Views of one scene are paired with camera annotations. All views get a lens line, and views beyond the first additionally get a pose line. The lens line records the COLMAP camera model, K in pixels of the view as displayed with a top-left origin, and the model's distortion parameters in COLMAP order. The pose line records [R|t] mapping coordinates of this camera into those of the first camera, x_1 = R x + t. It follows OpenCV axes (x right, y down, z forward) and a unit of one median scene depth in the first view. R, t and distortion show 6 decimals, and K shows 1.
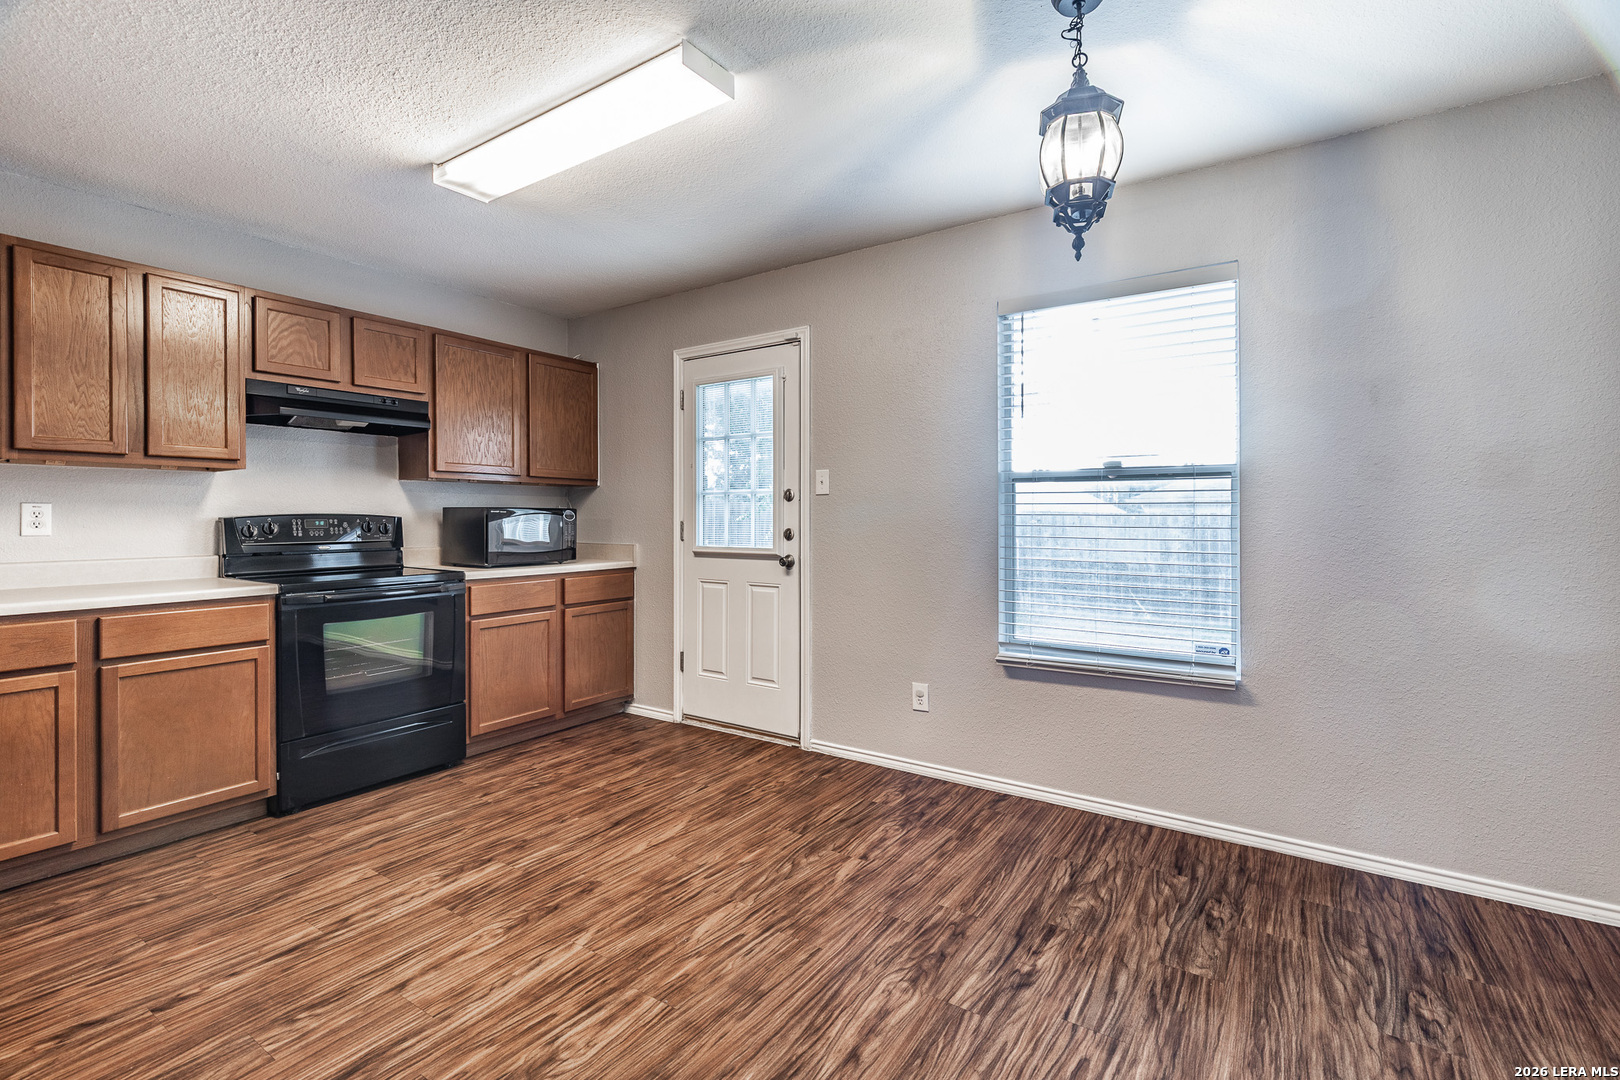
lens RADIAL K [[738.6, 0, 775.7], [0, 738.6, 525.8], [0, 0, 1]] dist [0.002423, 0.000600]
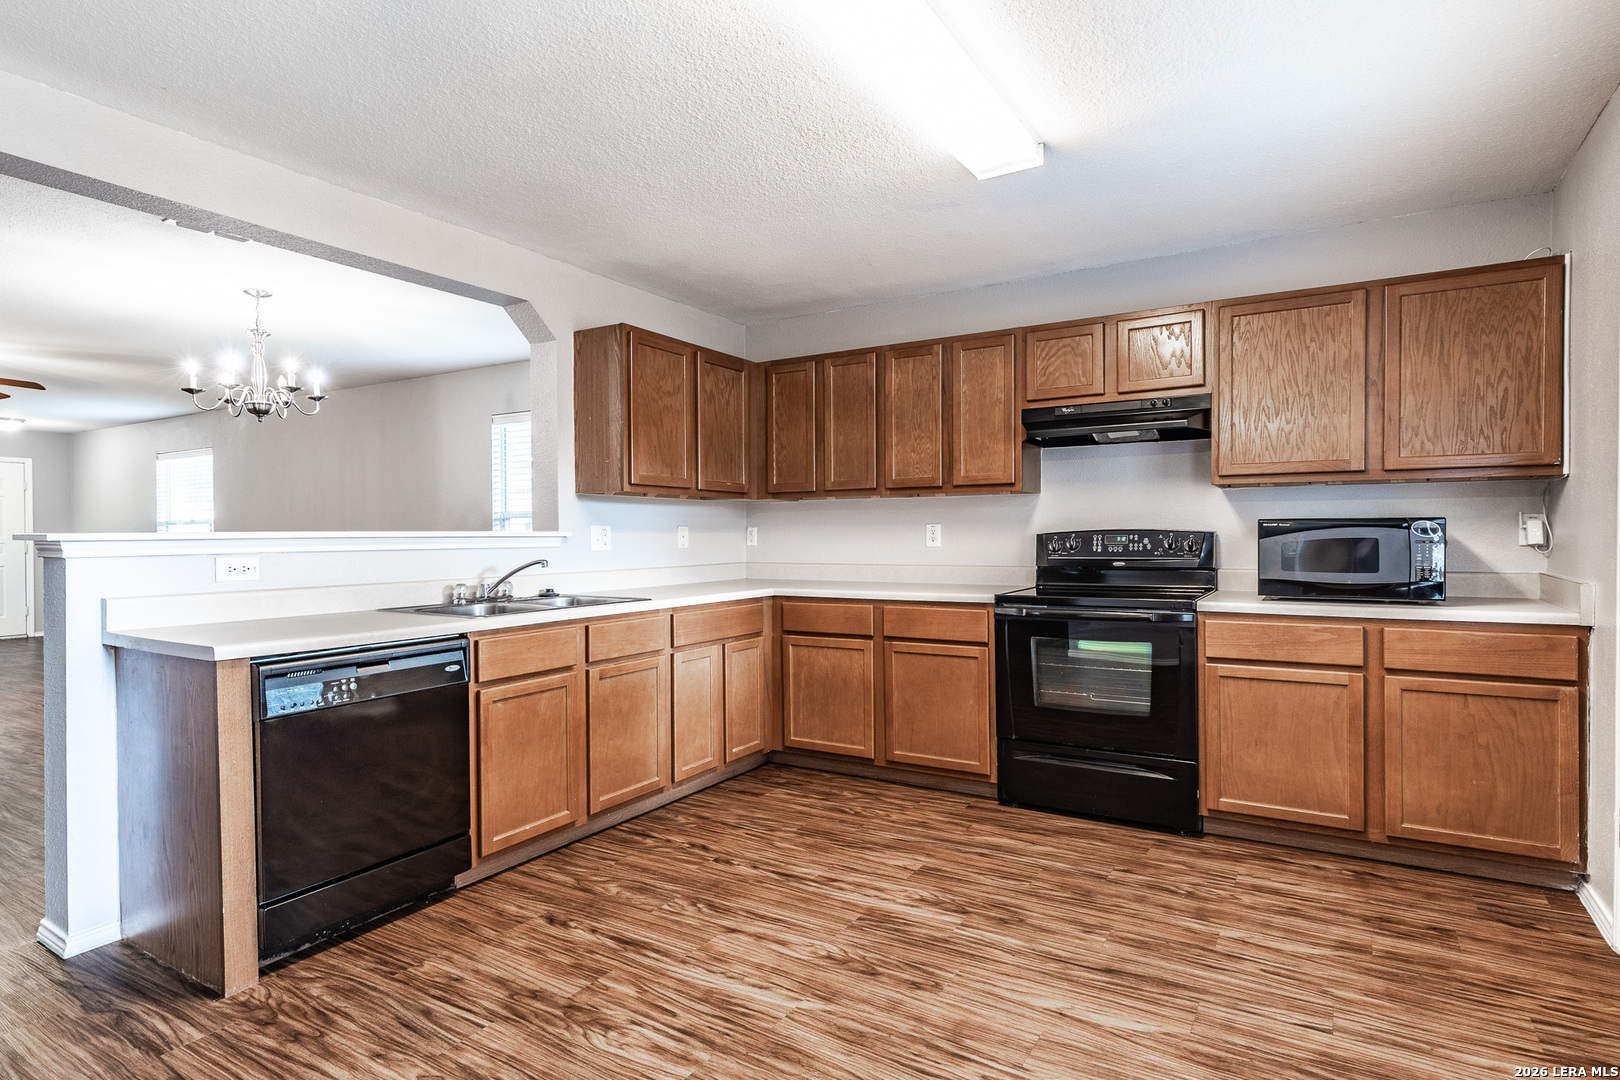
lens RADIAL K [[771.1, 0, 815.1], [0, 771.1, 551.6], [0, 0, 1]] dist [0.011556, -0.001888]
pose [[0.123653, 0.023052, -0.992058, 0.438438], [-0.004972, 0.999732, 0.022610, -0.009923], [0.992313, 0.002137, 0.123735, 0.585900]]
